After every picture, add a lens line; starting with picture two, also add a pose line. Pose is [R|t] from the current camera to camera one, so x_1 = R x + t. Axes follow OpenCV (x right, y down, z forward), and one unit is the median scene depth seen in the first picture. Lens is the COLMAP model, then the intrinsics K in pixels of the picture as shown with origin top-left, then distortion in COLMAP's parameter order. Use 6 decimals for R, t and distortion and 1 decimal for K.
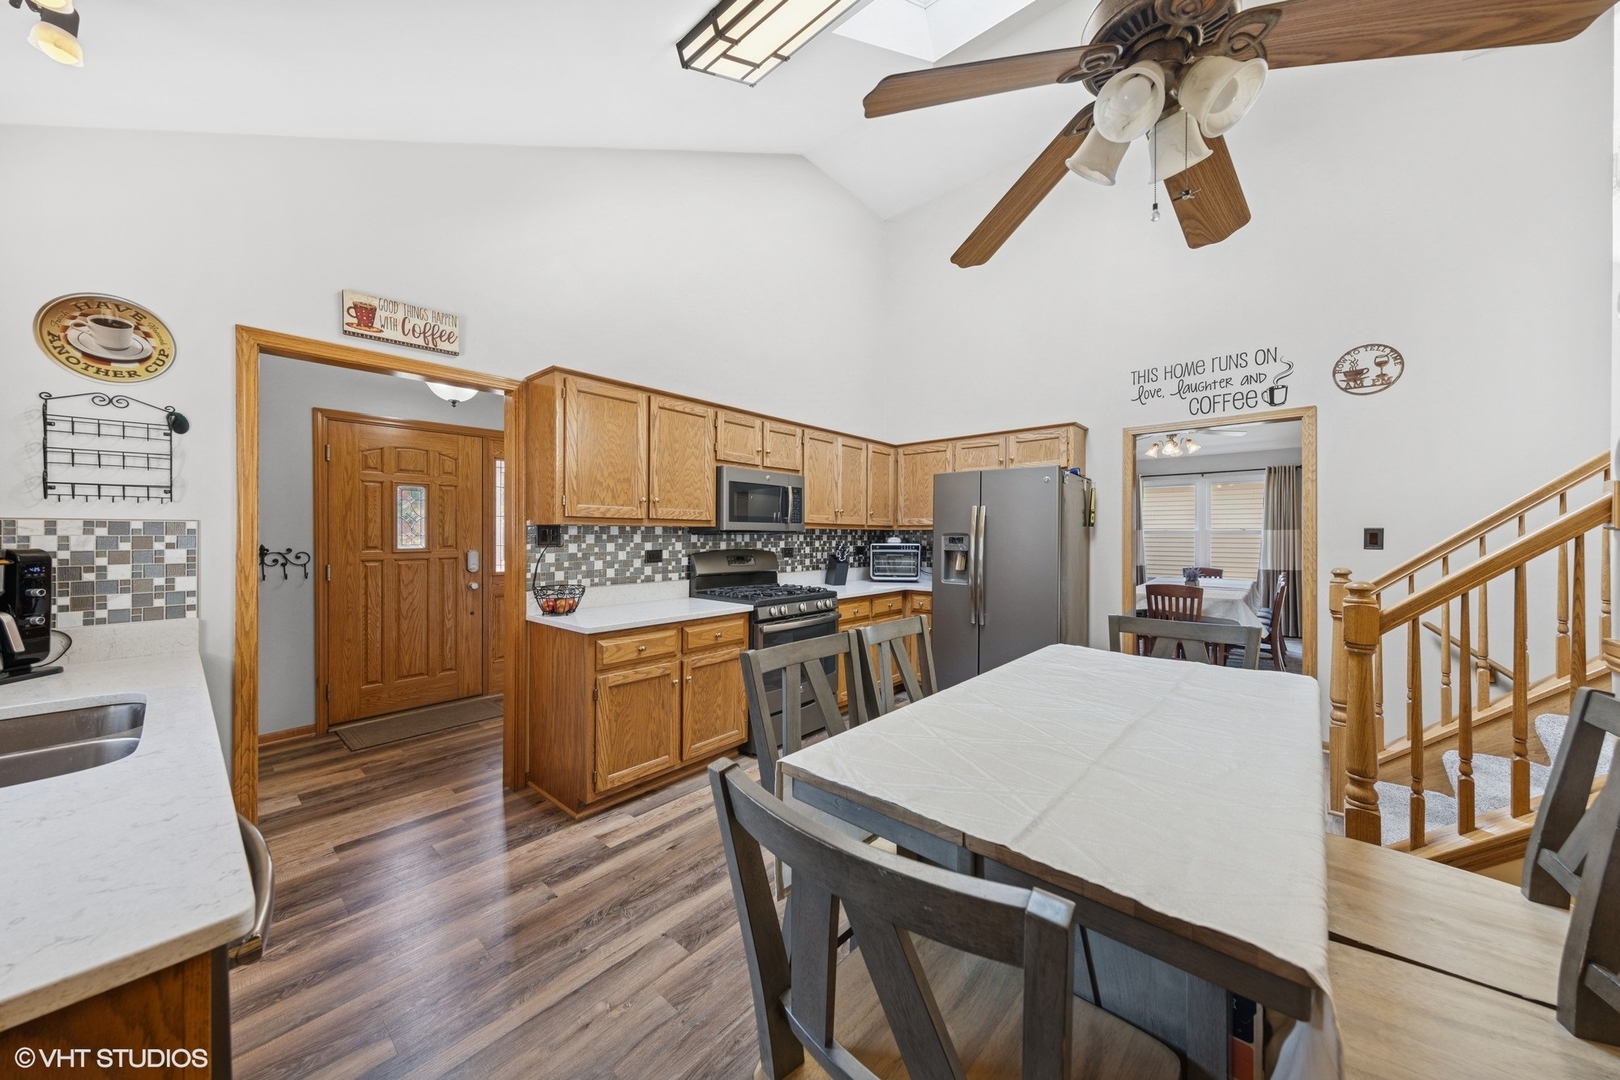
lens RADIAL K [[548.8, 0, 817.4], [0, 548.8, 539.1], [0, 0, 1]] dist [0.001547, 0.000040]
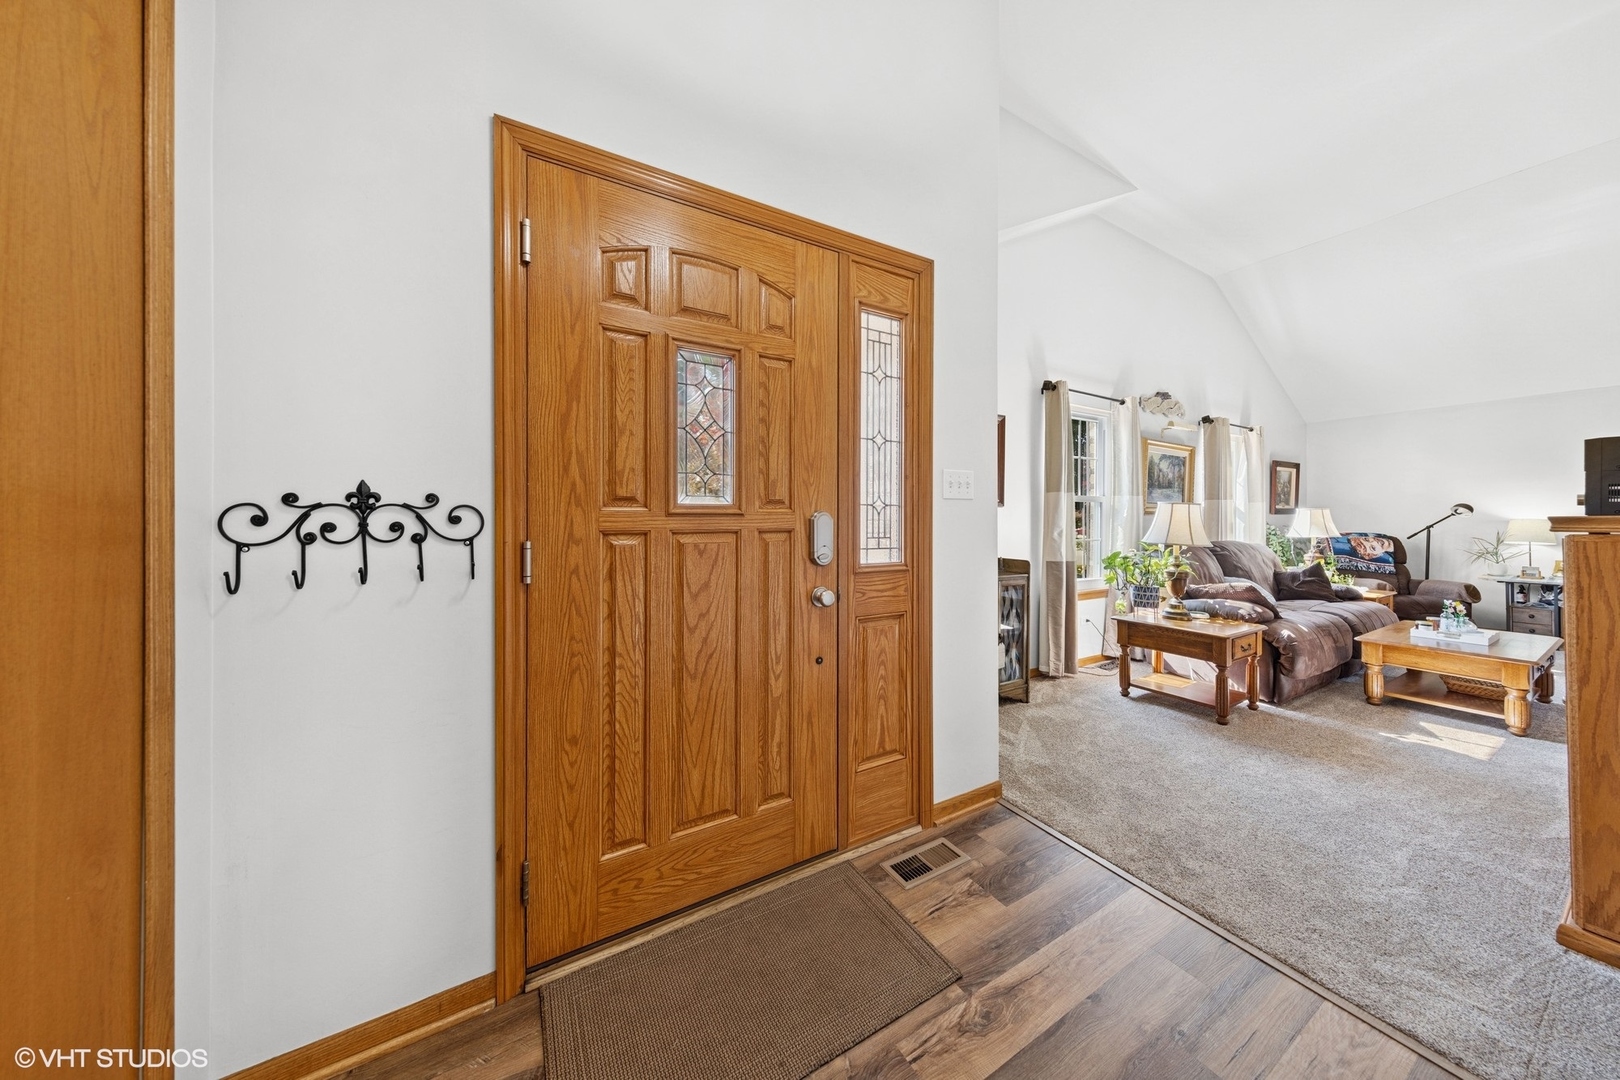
lens RADIAL K [[503.0, 0, 814.3], [0, 503.0, 527.0], [0, 0, 1]] dist [-0.000578, -0.000032]
pose [[0.934971, 0.002908, -0.354711, -0.548487], [-0.002647, 0.999996, 0.001221, 0.033916], [0.354713, -0.000202, 0.934975, 0.701798]]
